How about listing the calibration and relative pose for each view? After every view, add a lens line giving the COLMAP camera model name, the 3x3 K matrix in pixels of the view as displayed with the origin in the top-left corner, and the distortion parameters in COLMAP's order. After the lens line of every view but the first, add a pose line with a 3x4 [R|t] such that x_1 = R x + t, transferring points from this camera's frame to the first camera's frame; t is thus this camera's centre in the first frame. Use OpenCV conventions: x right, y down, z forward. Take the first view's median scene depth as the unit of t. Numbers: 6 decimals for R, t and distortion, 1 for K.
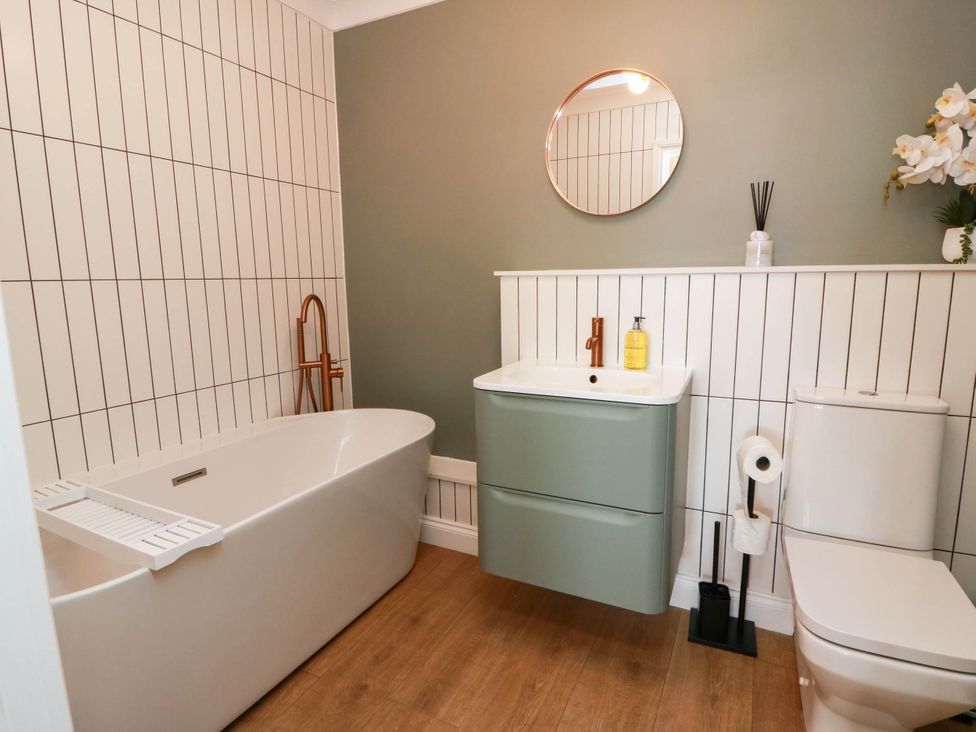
lens RADIAL K [[520.4, 0, 489.6], [0, 520.4, 359.9], [0, 0, 1]] dist [-0.012564, -0.003381]
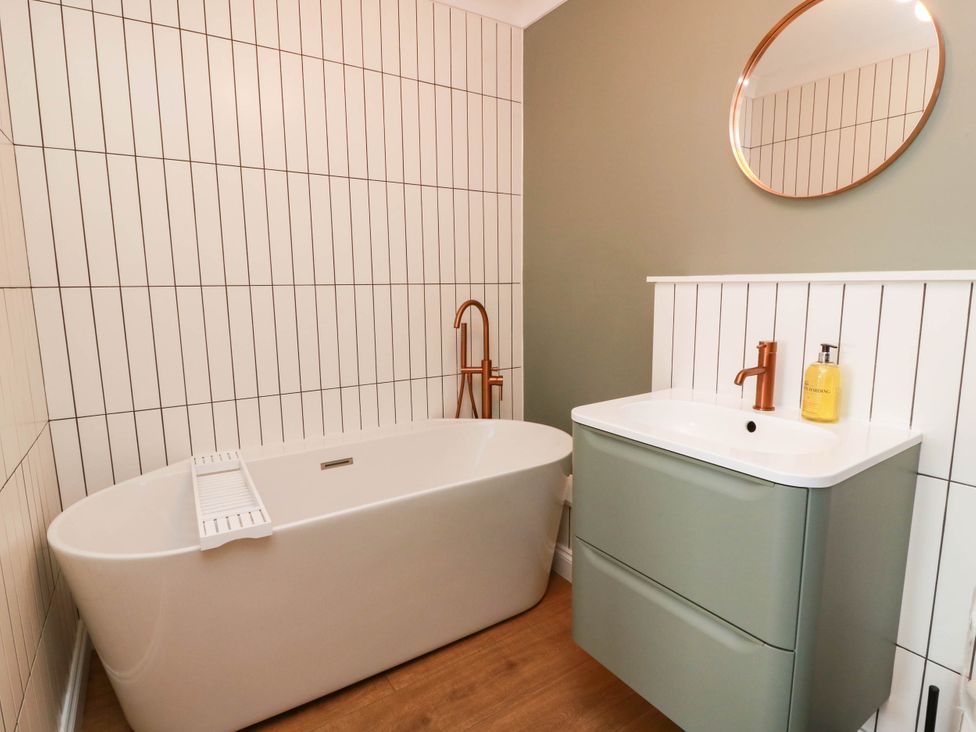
lens RADIAL K [[520.4, 0, 485.7], [0, 520.4, 362.1], [0, 0, 1]] dist [-0.012564, -0.003381]
pose [[0.866196, 0.078097, -0.493565, 0.222128], [-0.079765, 0.996656, 0.017716, -0.034392], [0.493298, 0.024024, 0.869529, 0.187979]]
